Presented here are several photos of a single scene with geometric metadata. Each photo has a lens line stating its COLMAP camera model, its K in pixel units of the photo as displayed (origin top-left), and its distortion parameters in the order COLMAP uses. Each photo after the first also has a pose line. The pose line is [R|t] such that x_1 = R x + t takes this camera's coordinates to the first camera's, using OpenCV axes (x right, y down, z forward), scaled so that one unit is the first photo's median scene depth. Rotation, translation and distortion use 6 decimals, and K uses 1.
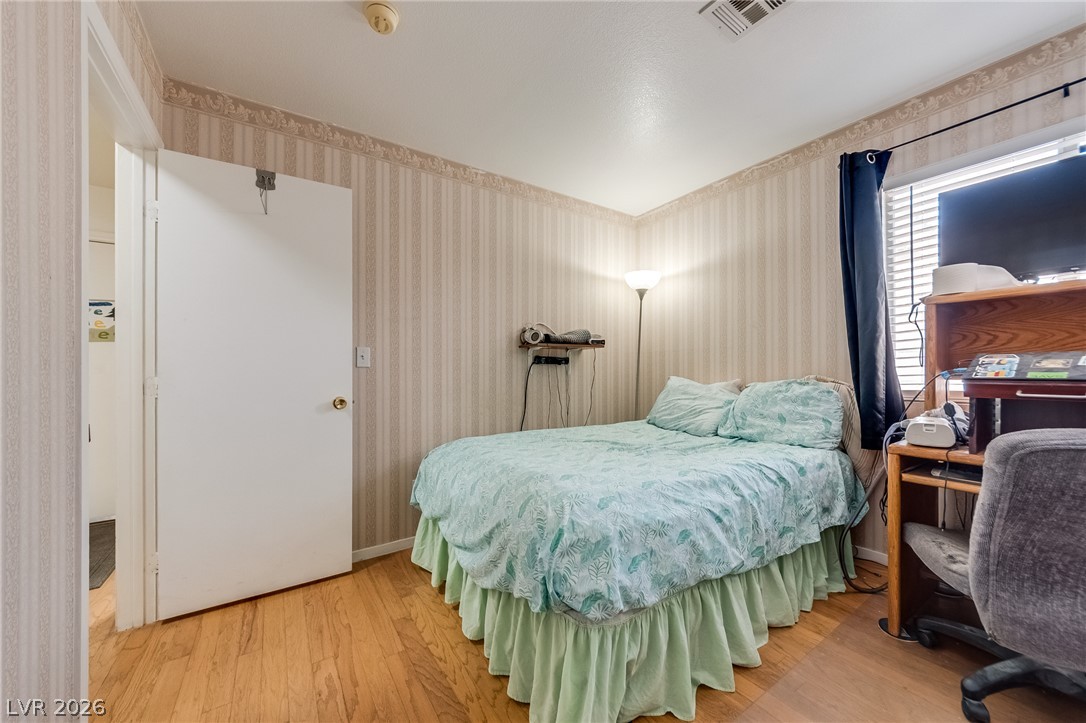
lens RADIAL K [[391.4, 0, 539.2], [0, 391.4, 377.4], [0, 0, 1]] dist [-0.002239, 0.000866]
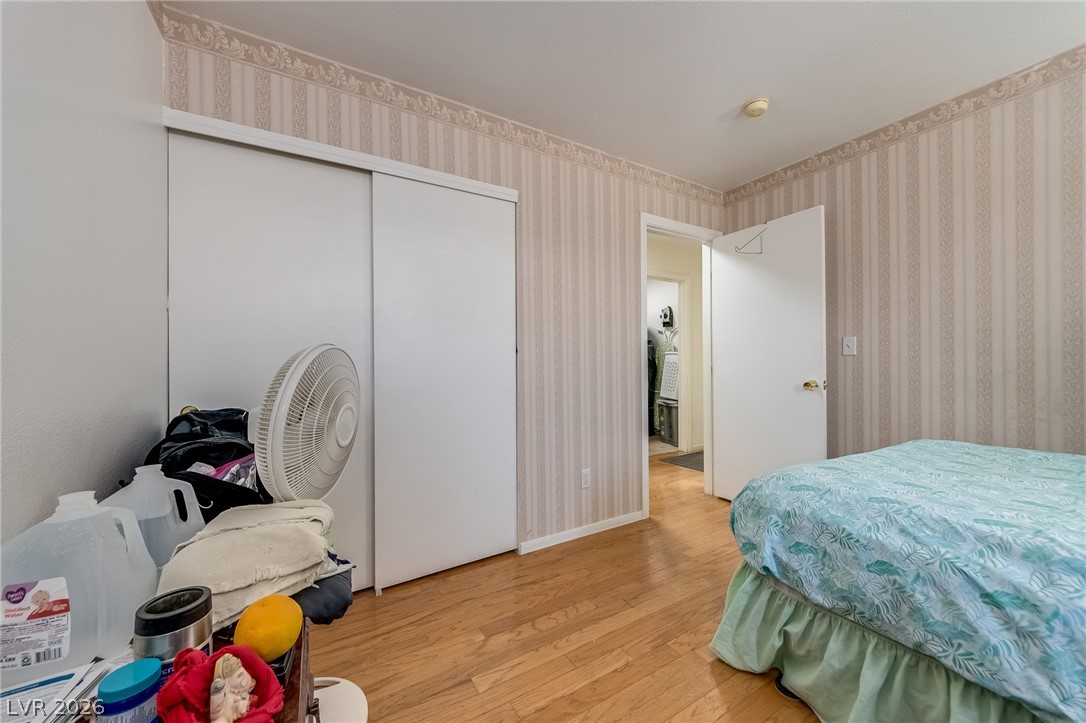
lens RADIAL K [[406.7, 0, 536.4], [0, 406.7, 359.6], [0, 0, 1]] dist [0.005521, -0.001137]
pose [[-0.044328, 0.006198, -0.998998, 1.150505], [-0.001706, 0.999979, 0.006279, -0.029675], [0.999016, 0.001983, -0.044316, 0.291846]]
